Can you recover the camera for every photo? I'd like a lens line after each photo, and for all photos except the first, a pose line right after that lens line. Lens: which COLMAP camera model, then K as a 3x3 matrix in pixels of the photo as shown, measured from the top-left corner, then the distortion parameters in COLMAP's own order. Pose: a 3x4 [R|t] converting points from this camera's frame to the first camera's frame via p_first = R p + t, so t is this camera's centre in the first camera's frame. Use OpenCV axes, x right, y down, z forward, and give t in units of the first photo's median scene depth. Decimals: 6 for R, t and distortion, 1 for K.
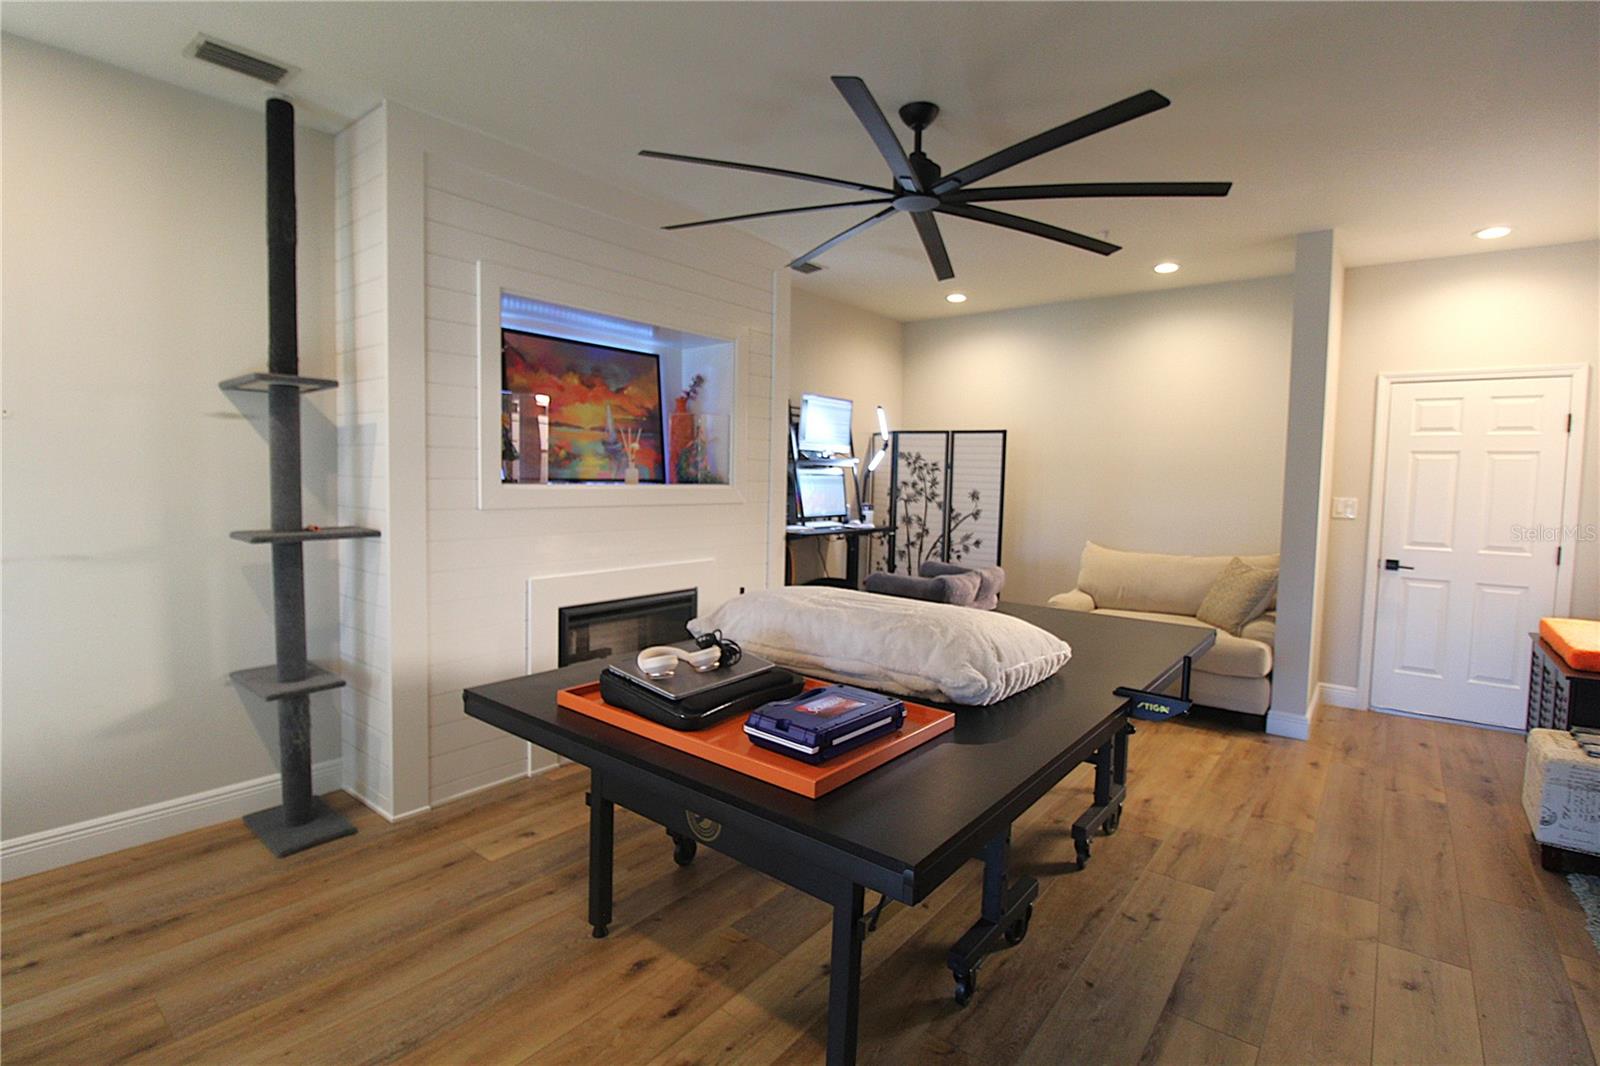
lens RADIAL K [[752.9, 0, 786.4], [0, 752.9, 526.5], [0, 0, 1]] dist [-0.004239, 0.001010]
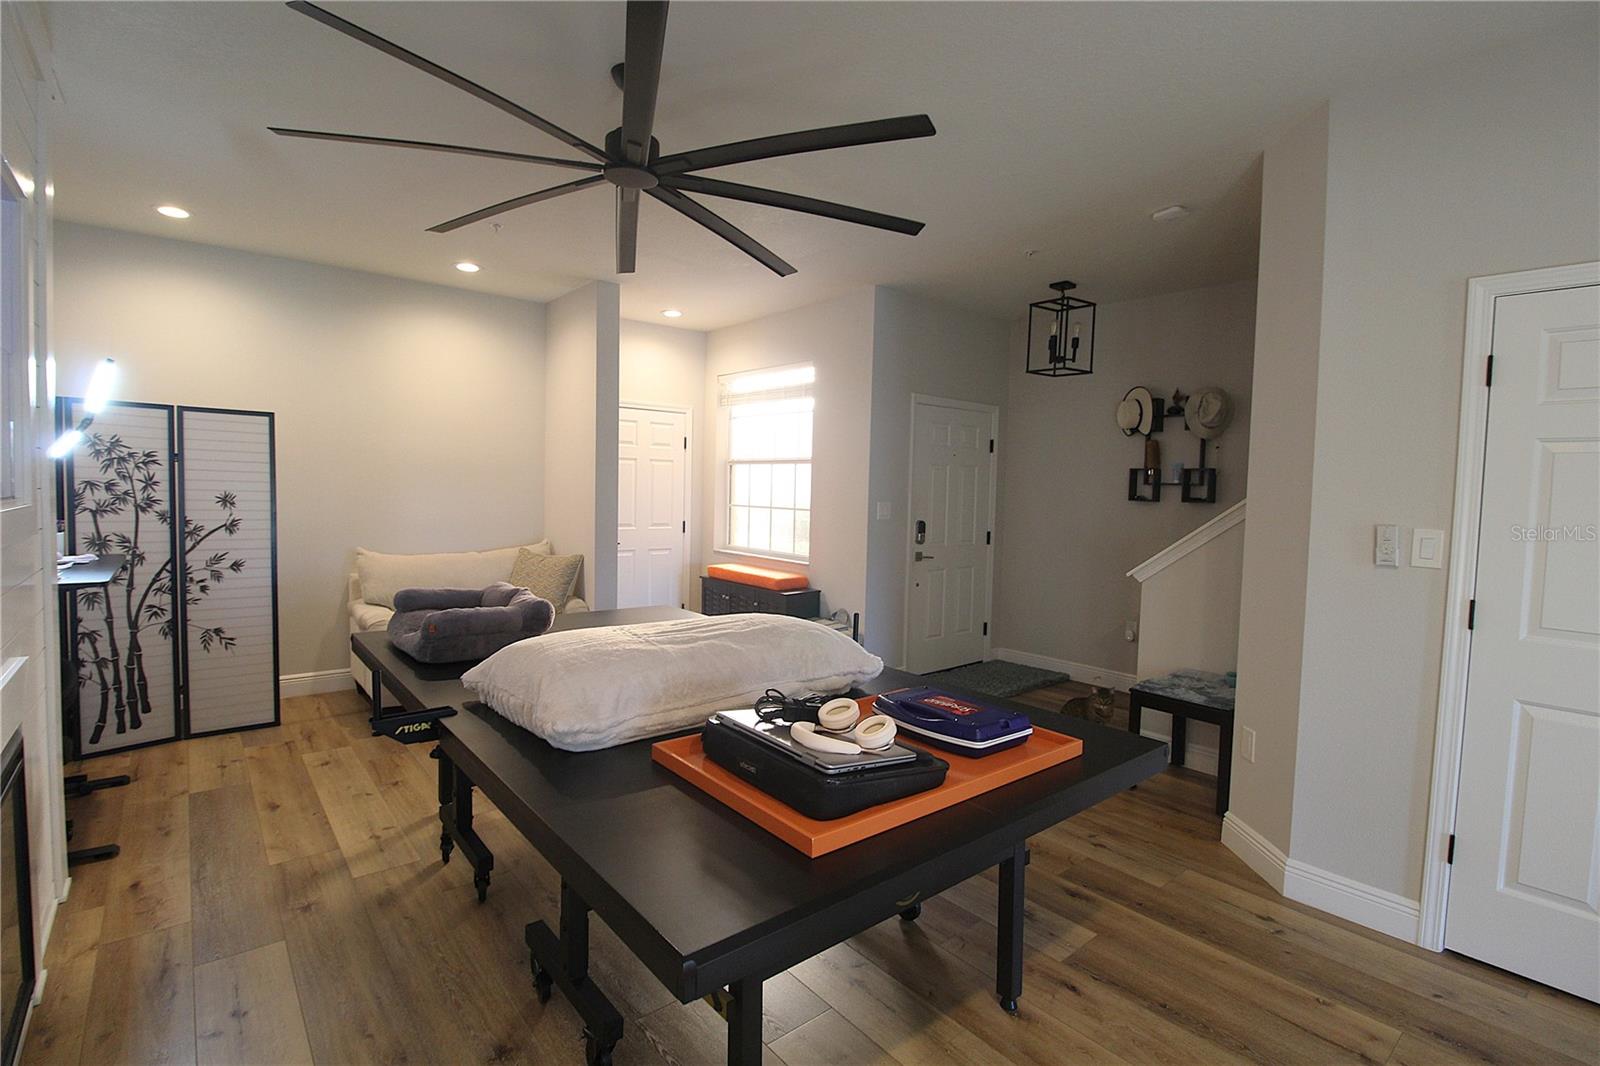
lens RADIAL K [[752.9, 0, 788.3], [0, 752.9, 530.1], [0, 0, 1]] dist [-0.004239, 0.001010]
pose [[0.202350, -0.075618, 0.976389, -0.336181], [0.047128, 0.996611, 0.067417, -0.034794], [-0.978179, 0.032373, 0.205228, 0.320428]]
